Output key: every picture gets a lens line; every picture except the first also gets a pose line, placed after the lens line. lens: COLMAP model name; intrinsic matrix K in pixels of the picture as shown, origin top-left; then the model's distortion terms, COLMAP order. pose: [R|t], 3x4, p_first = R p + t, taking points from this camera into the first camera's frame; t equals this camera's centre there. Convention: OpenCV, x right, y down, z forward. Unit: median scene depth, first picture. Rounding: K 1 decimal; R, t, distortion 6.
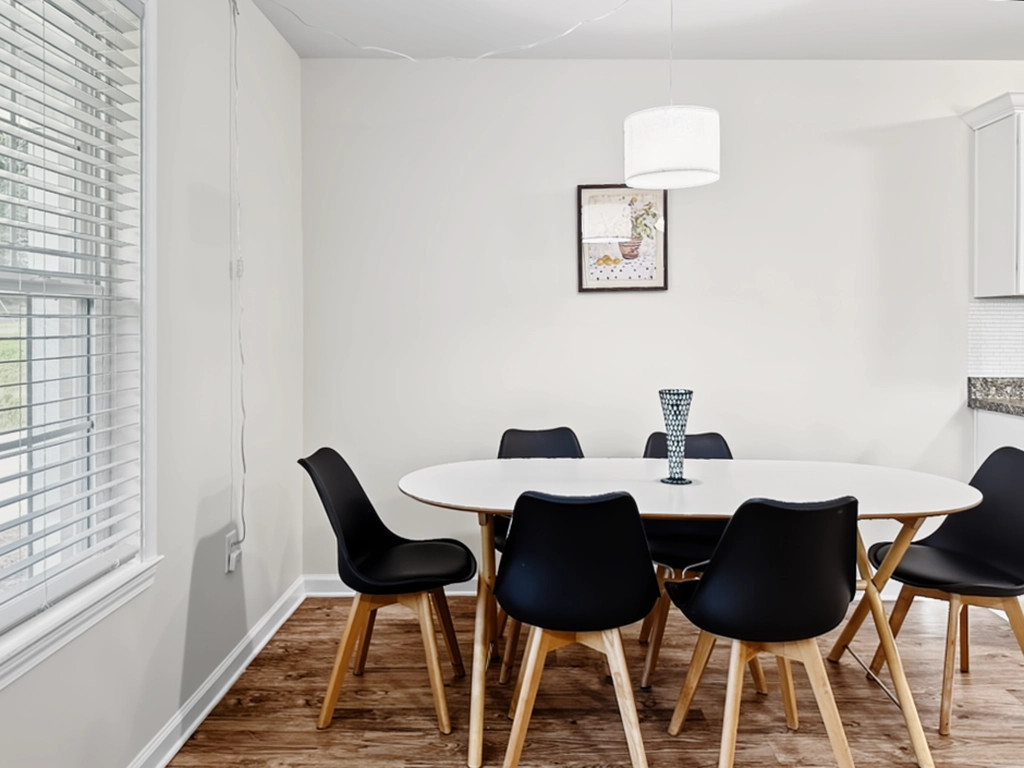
lens RADIAL K [[772.4, 0, 530.7], [0, 772.4, 372.4], [0, 0, 1]] dist [0.113173, -0.189483]
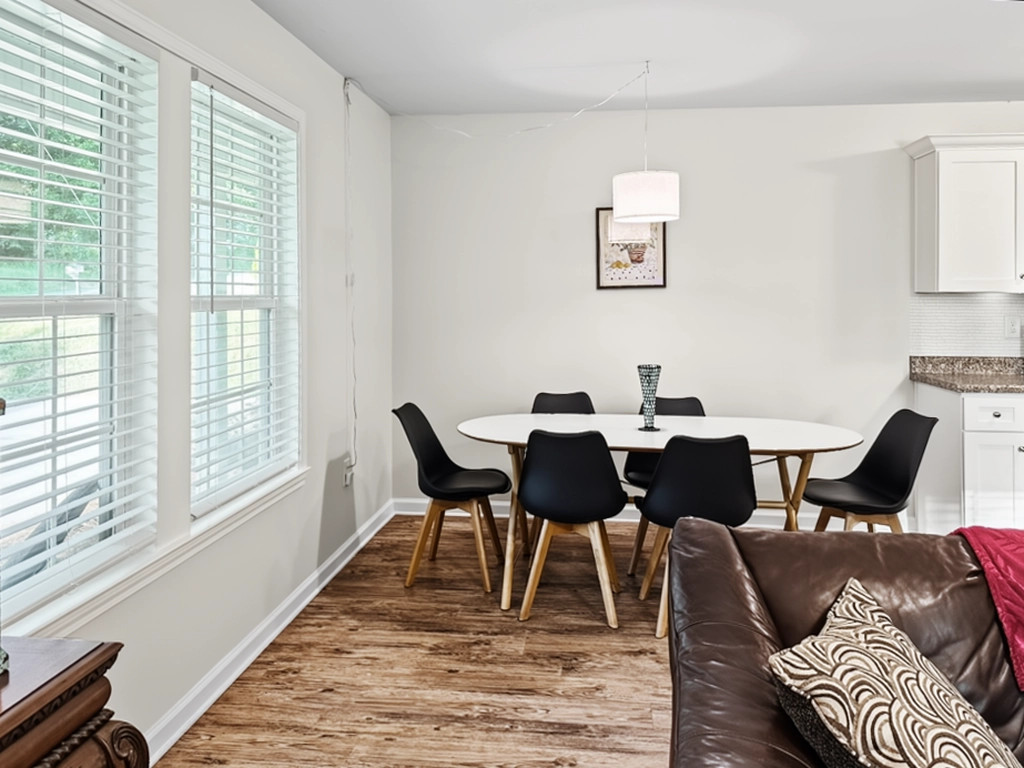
lens RADIAL K [[772.4, 0, 530.7], [0, 772.4, 372.4], [0, 0, 1]] dist [0.113173, -0.189483]
pose [[0.995210, 0.009431, -0.097308, 0.104033], [-0.005582, 0.999194, 0.039743, -0.019118], [0.097605, -0.039010, 0.994460, -0.420281]]
